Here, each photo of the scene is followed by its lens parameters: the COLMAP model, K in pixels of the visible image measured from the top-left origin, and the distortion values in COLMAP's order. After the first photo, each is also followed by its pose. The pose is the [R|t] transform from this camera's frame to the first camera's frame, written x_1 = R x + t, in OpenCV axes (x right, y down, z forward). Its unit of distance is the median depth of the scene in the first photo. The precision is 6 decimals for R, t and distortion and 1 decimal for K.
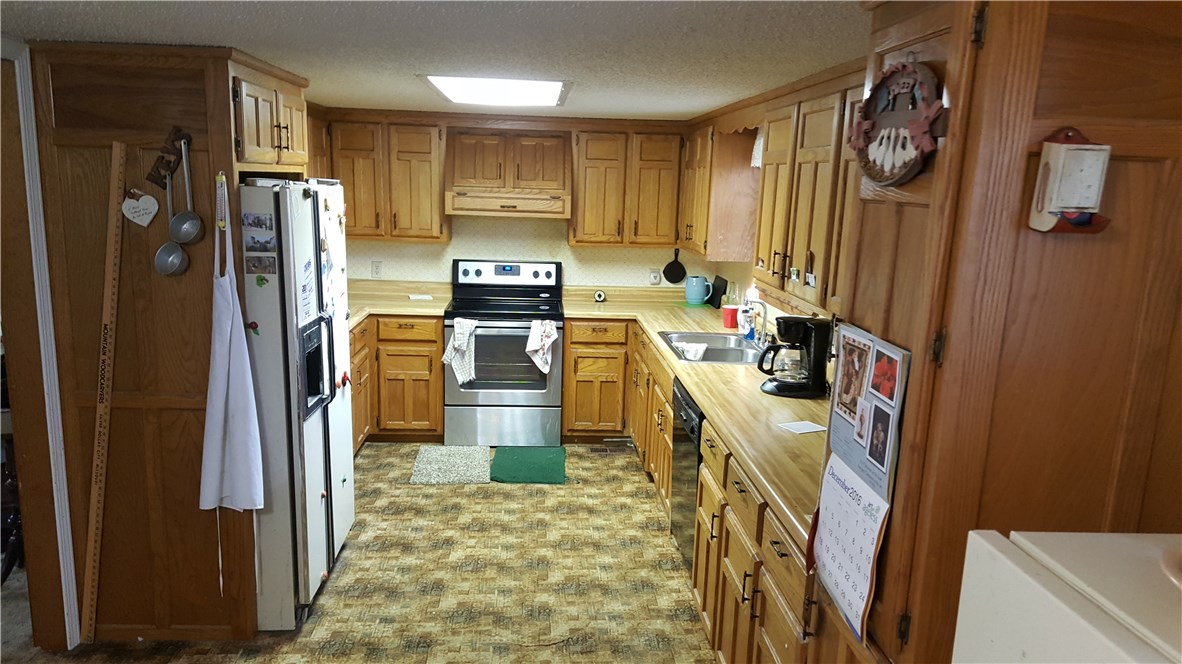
lens RADIAL K [[857.7, 0, 590.1], [0, 857.7, 343.9], [0, 0, 1]] dist [0.128218, -0.033329]
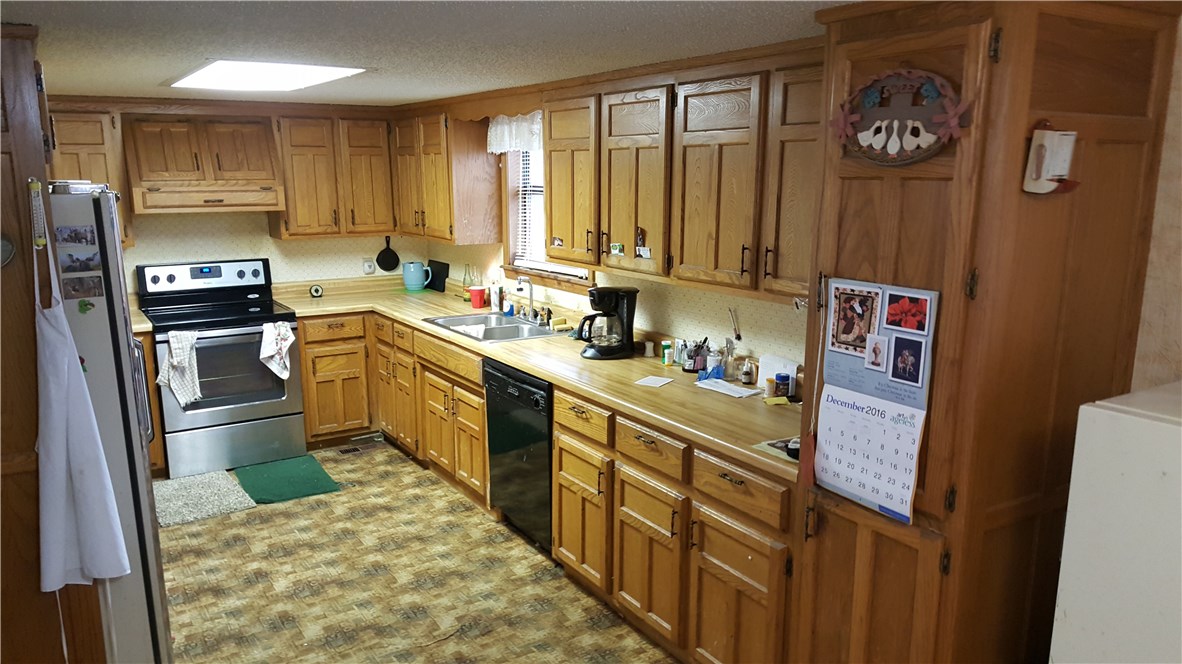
lens RADIAL K [[857.7, 0, 582.2], [0, 857.7, 333.9], [0, 0, 1]] dist [0.128218, -0.033329]
pose [[0.886857, -0.126181, 0.444482, -0.233399], [0.122007, 0.991797, 0.038118, -0.014289], [-0.445645, 0.020424, 0.894977, 0.020871]]
